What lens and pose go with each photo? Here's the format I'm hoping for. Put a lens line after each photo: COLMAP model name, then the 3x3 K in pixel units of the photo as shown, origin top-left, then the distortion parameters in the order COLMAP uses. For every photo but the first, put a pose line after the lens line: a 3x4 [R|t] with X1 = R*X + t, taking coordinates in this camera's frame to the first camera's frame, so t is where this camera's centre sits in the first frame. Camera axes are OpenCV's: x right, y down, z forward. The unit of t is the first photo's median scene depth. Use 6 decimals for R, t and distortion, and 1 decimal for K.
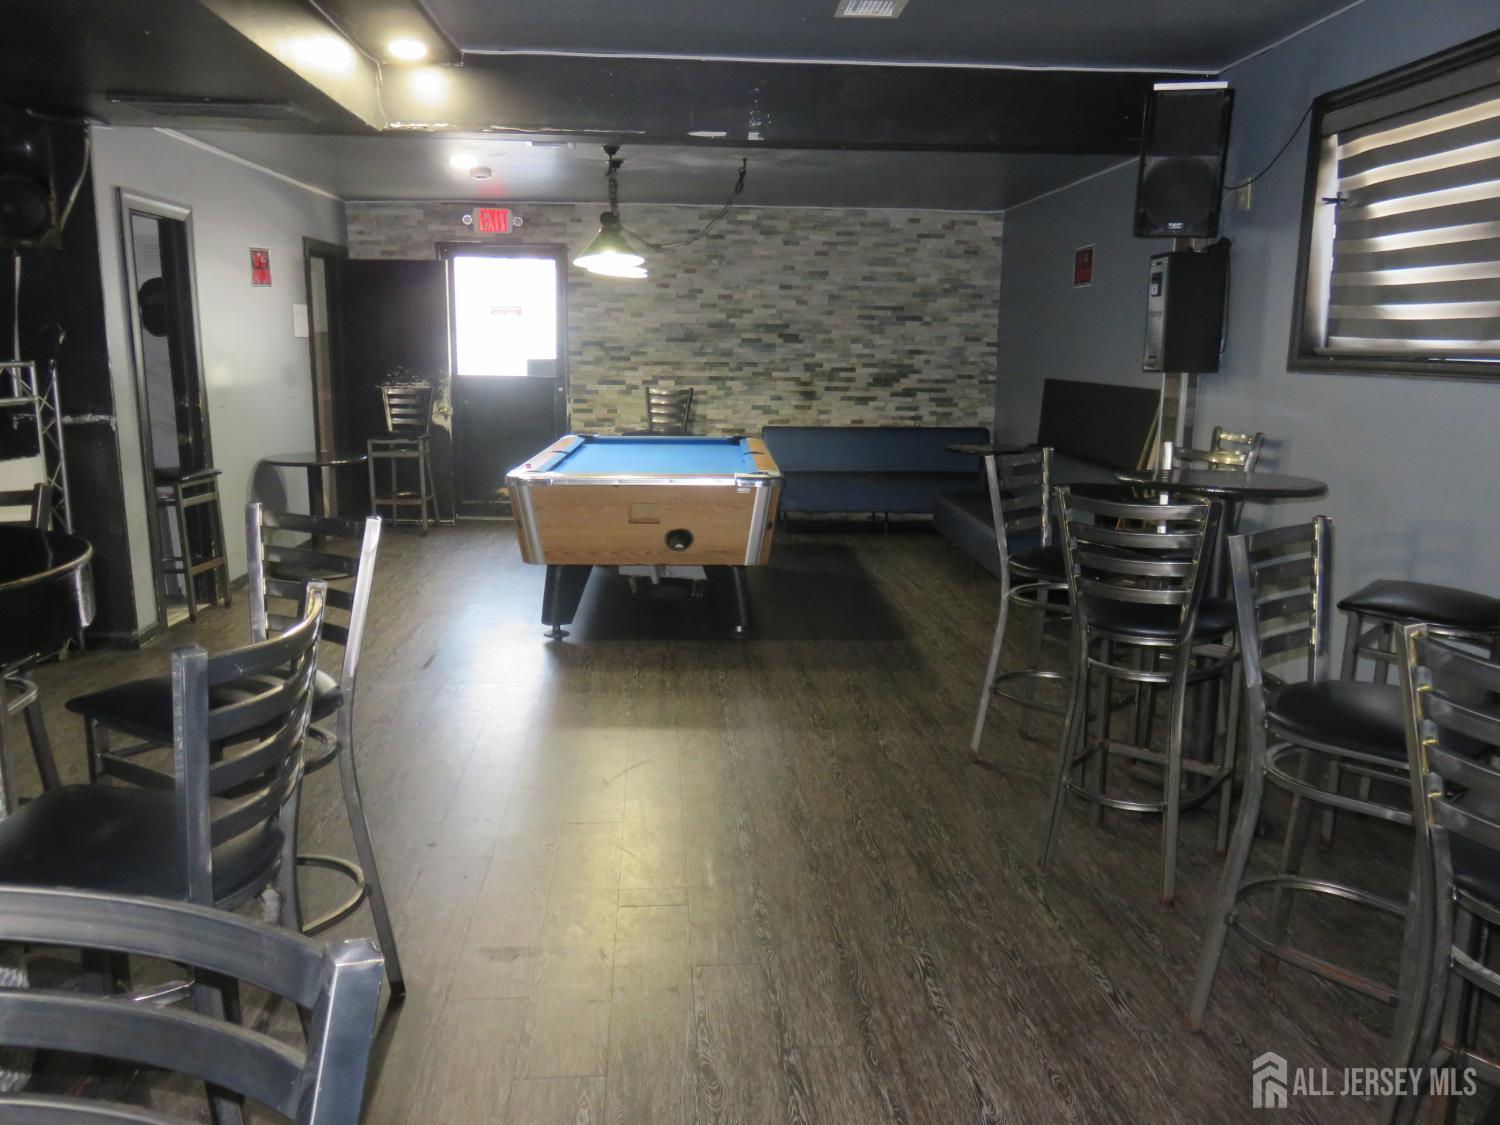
lens RADIAL K [[1116.3, 0, 754.8], [0, 1116.3, 559.6], [0, 0, 1]] dist [-0.004860, -0.001794]
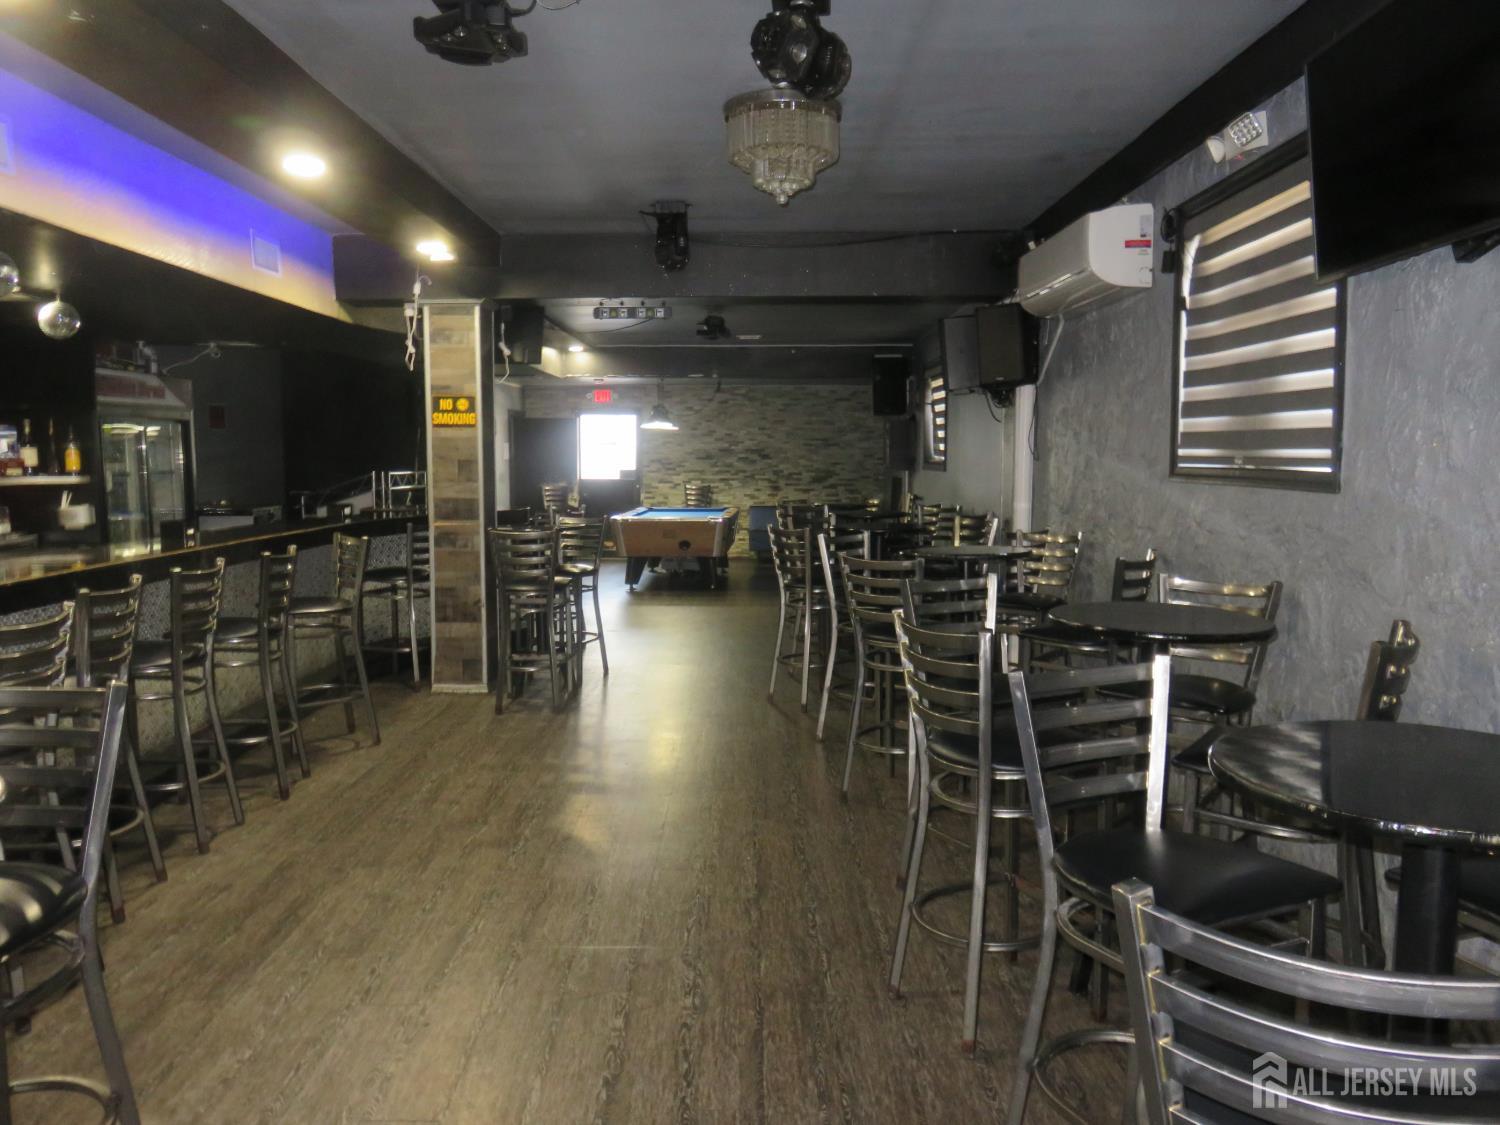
lens RADIAL K [[1116.3, 0, 746.4], [0, 1116.3, 564.4], [0, 0, 1]] dist [-0.004860, -0.001794]
pose [[0.996454, -0.004021, -0.084039, 0.152367], [-0.003992, 0.995472, -0.094974, 0.143994], [0.084040, 0.094973, 0.991926, -0.763619]]
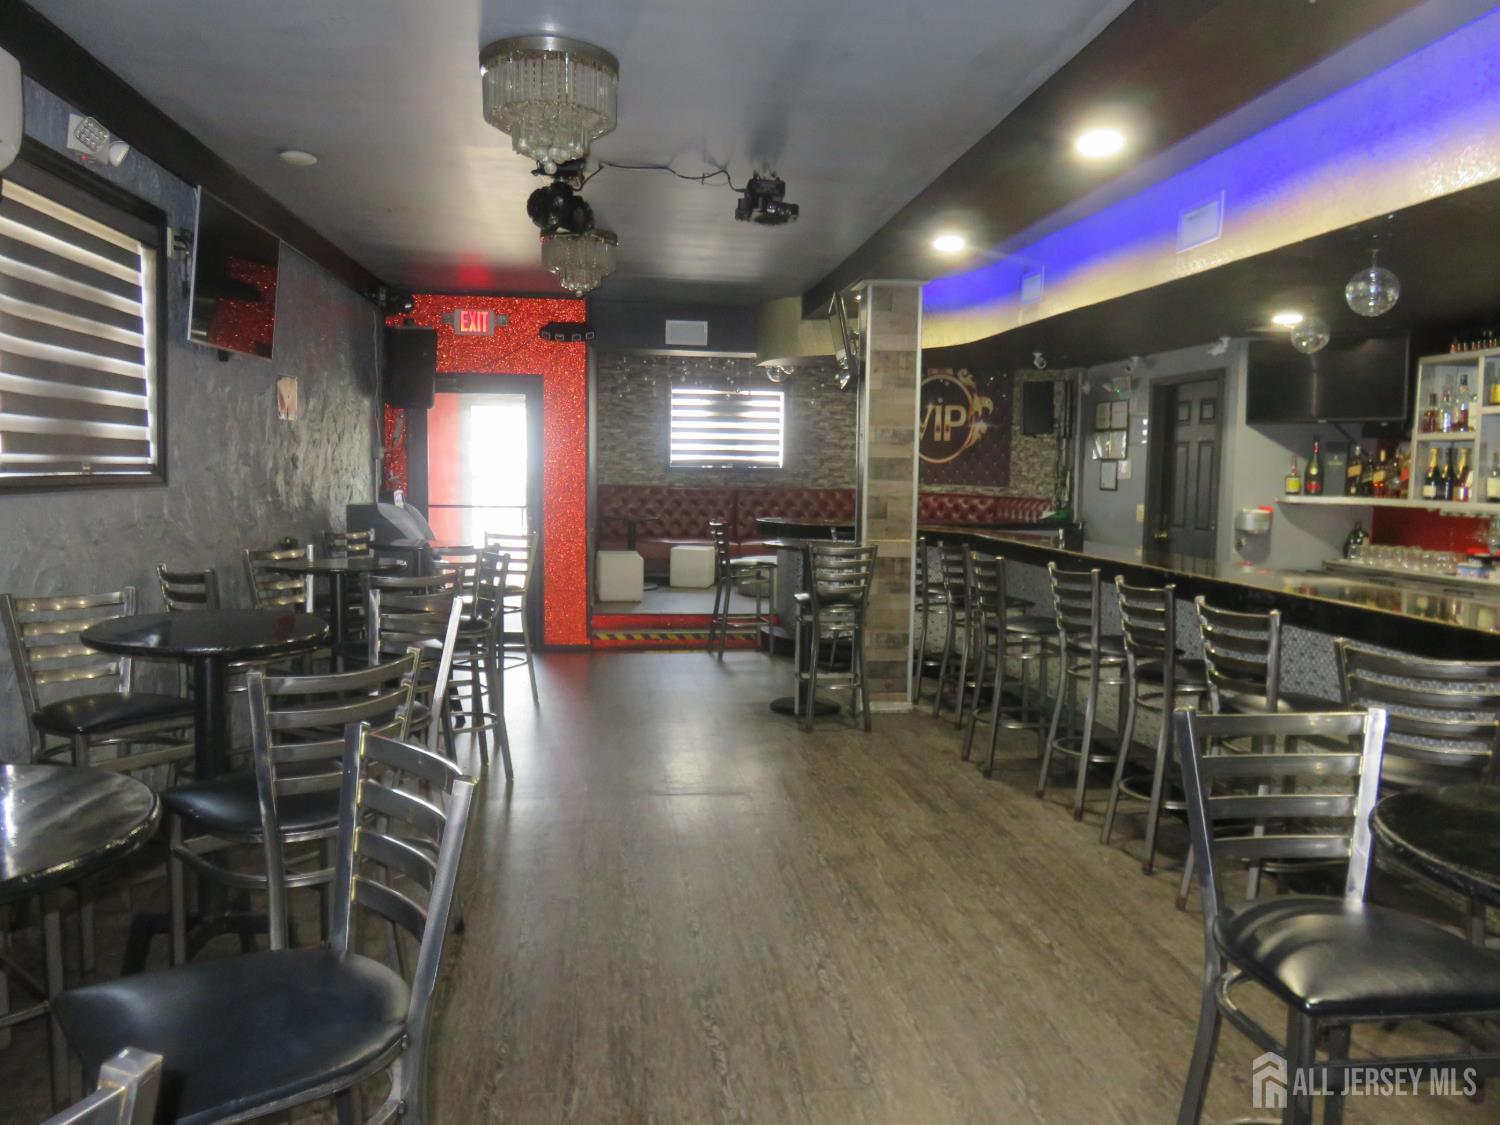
lens RADIAL K [[1116.3, 0, 749.0], [0, 1116.3, 562.5], [0, 0, 1]] dist [-0.004860, -0.001794]
pose [[-0.999101, -0.019712, -0.037539, -0.119948], [-0.029115, 0.962581, 0.269426, -0.413068], [0.030824, 0.270277, -0.962289, 2.099271]]
